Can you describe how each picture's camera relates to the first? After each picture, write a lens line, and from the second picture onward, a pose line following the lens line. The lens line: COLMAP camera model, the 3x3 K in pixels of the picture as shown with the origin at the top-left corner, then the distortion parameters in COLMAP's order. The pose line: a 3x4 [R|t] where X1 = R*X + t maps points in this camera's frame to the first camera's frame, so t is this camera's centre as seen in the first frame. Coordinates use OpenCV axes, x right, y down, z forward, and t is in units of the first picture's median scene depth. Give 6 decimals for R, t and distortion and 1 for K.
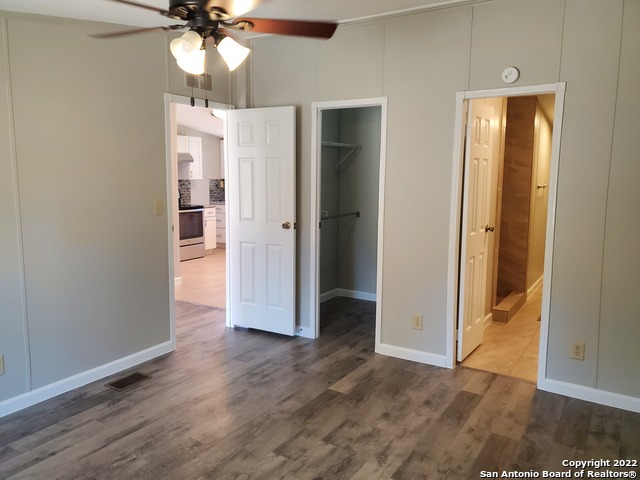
lens RADIAL K [[501.9, 0, 320.0], [0, 501.9, 240.0], [0, 0, 1]] dist [0.003721, -0.000011]
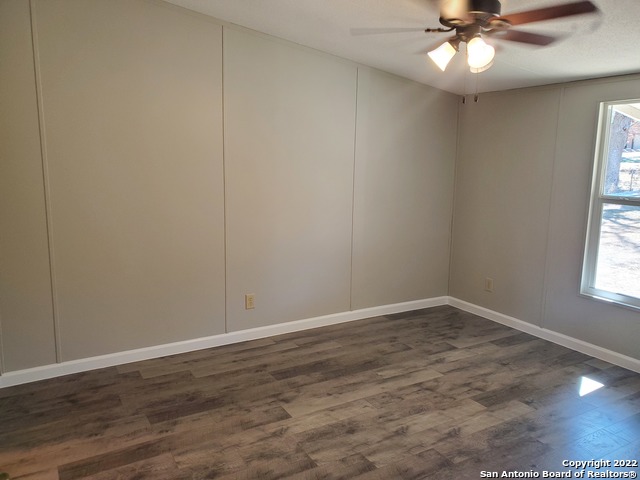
lens RADIAL K [[501.9, 0, 320.0], [0, 501.9, 240.0], [0, 0, 1]] dist [0.003721, -0.000011]
pose [[-0.892532, -0.095388, 0.440780, -0.347735], [0.037636, 0.958212, 0.283572, -0.222285], [-0.449411, 0.269686, -0.851645, 1.635710]]
